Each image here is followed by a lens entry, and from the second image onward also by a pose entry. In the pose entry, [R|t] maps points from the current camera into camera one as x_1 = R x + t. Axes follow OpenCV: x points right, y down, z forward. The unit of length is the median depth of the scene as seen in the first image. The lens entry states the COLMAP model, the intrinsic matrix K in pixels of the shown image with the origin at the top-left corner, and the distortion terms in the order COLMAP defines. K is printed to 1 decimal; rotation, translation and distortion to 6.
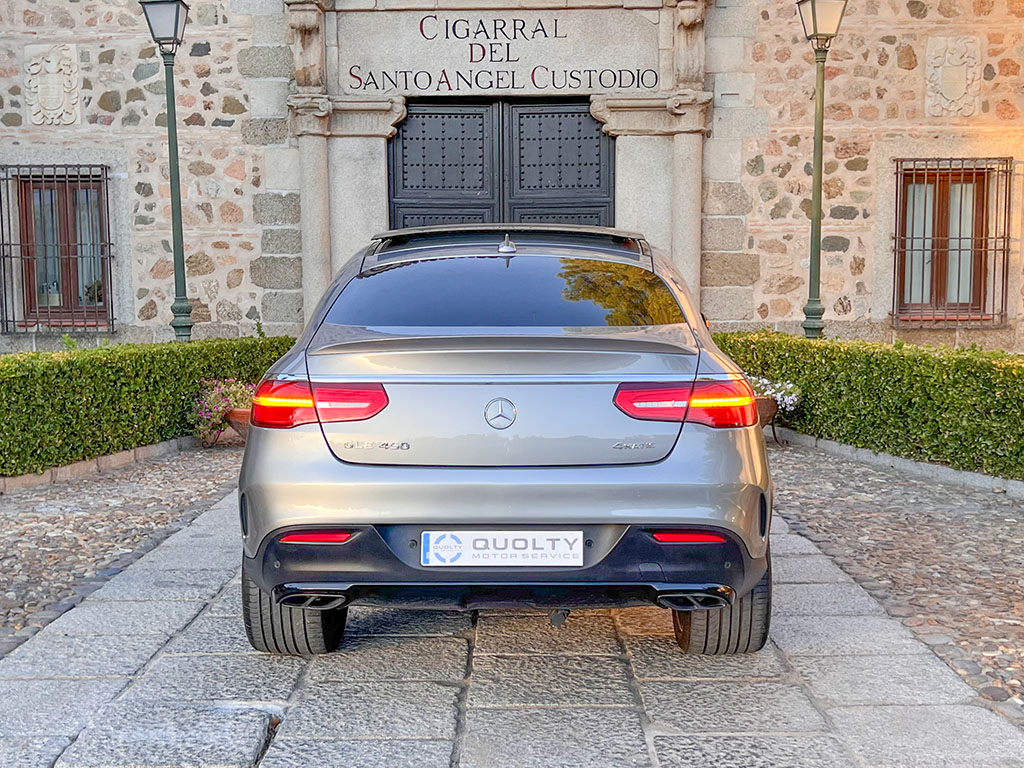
lens RADIAL K [[1336.1, 0, 525.8], [0, 1336.1, 385.9], [0, 0, 1]] dist [0.153208, -0.474012]
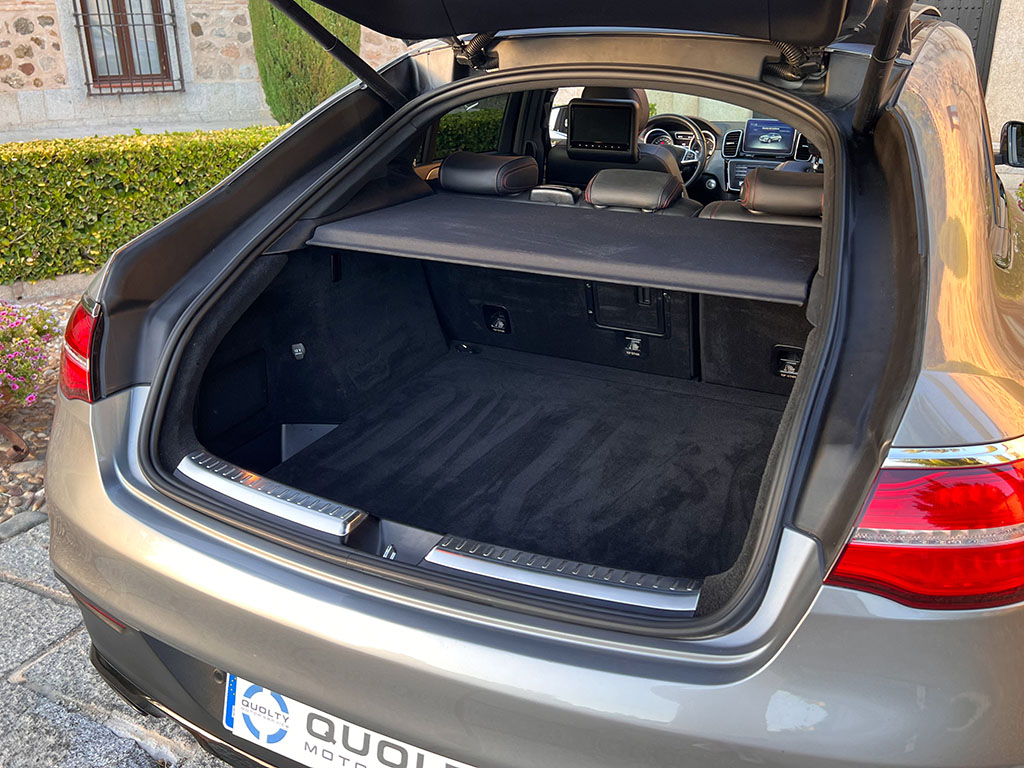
lens RADIAL K [[903.4, 0, 511.3], [0, 903.4, 350.4], [0, 0, 1]] dist [0.009609, -0.002243]
pose [[0.908311, 0.144292, -0.392621, 0.038445], [-0.040063, 0.964315, 0.261710, -0.027389], [0.416372, -0.221984, 0.881679, 0.227002]]
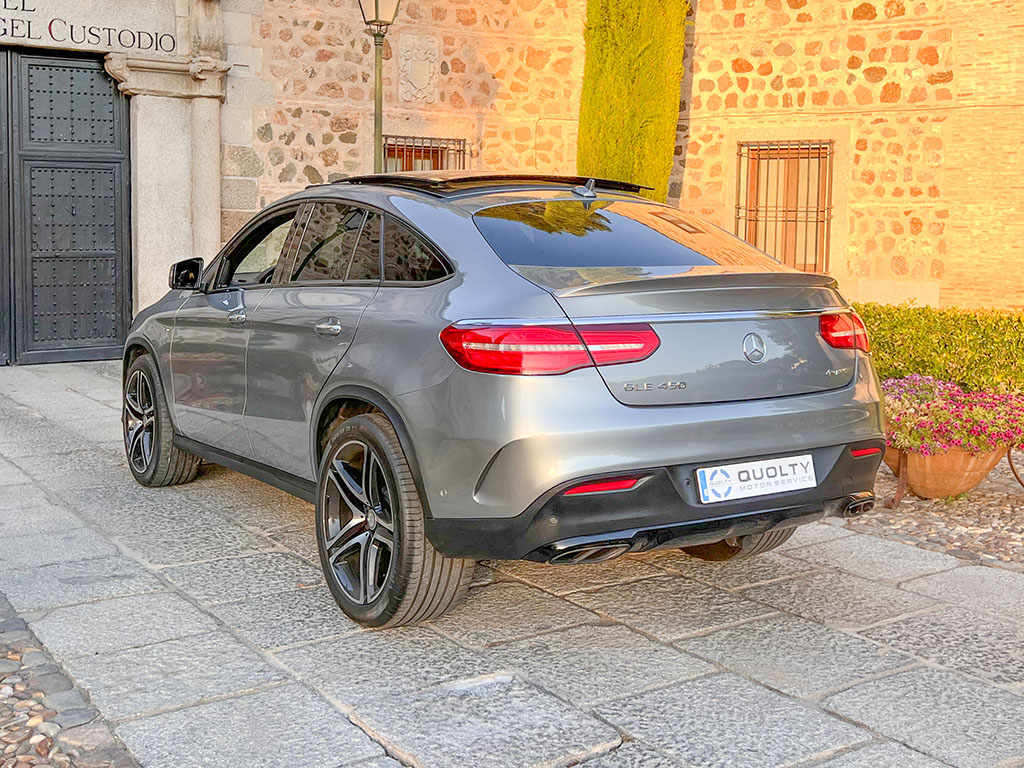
lens RADIAL K [[1170.1, 0, 511.7], [0, 1170.1, 303.4], [0, 0, 1]] dist [0.120512, -0.305028]
pose [[0.830909, -0.022999, 0.555933, -0.199578], [0.038377, 0.999135, -0.016025, -0.002105], [-0.555084, 0.034650, 0.831072, 0.099184]]
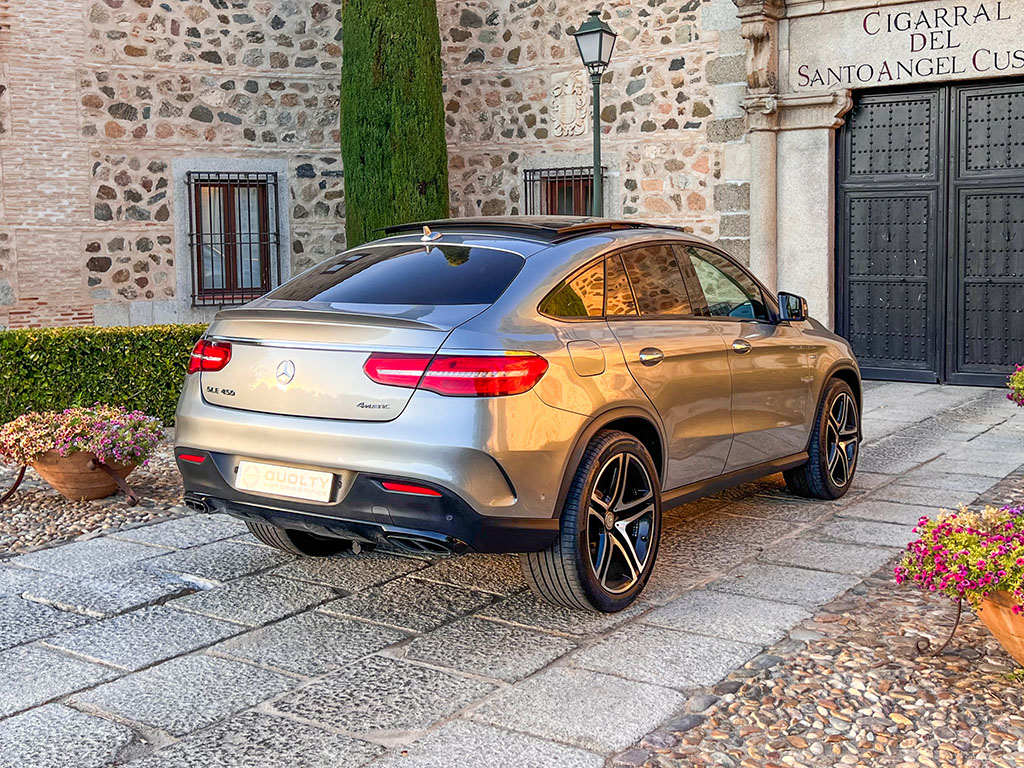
lens RADIAL K [[1188.5, 0, 486.5], [0, 1188.5, 320.7], [0, 0, 1]] dist [0.119269, -0.349784]
pose [[0.822220, 0.033364, -0.568191, 0.222323], [-0.047718, 0.998807, -0.010402, -0.007116], [0.567166, 0.035666, 0.822831, 0.055654]]
